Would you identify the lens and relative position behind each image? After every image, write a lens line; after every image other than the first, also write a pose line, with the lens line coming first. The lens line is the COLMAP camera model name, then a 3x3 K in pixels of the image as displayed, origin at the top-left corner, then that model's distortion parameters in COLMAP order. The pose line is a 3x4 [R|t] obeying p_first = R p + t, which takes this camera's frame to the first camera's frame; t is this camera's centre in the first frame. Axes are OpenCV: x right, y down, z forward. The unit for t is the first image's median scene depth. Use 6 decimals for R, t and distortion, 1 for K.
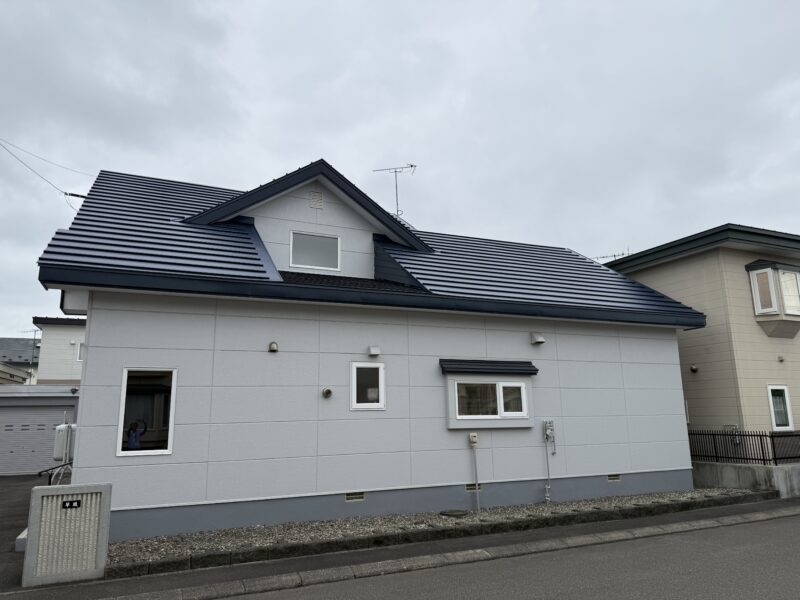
lens RADIAL K [[567.9, 0, 397.1], [0, 567.9, 299.4], [0, 0, 1]] dist [0.013953, -0.026033]
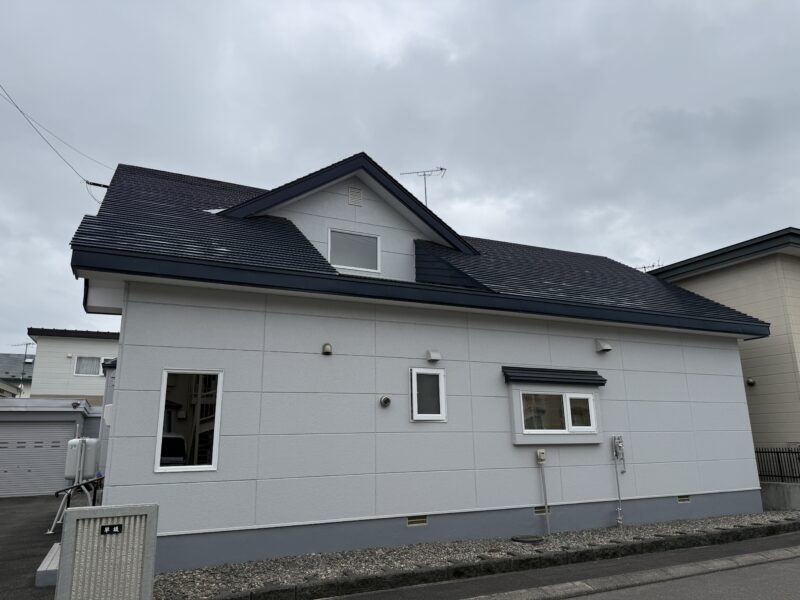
lens RADIAL K [[567.9, 0, 397.2], [0, 567.9, 299.0], [0, 0, 1]] dist [0.013953, -0.026033]
pose [[0.999673, 0.008324, 0.024172, -0.117610], [-0.007359, 0.999183, -0.039733, 0.035712], [-0.024483, 0.039543, 0.998918, 0.096607]]
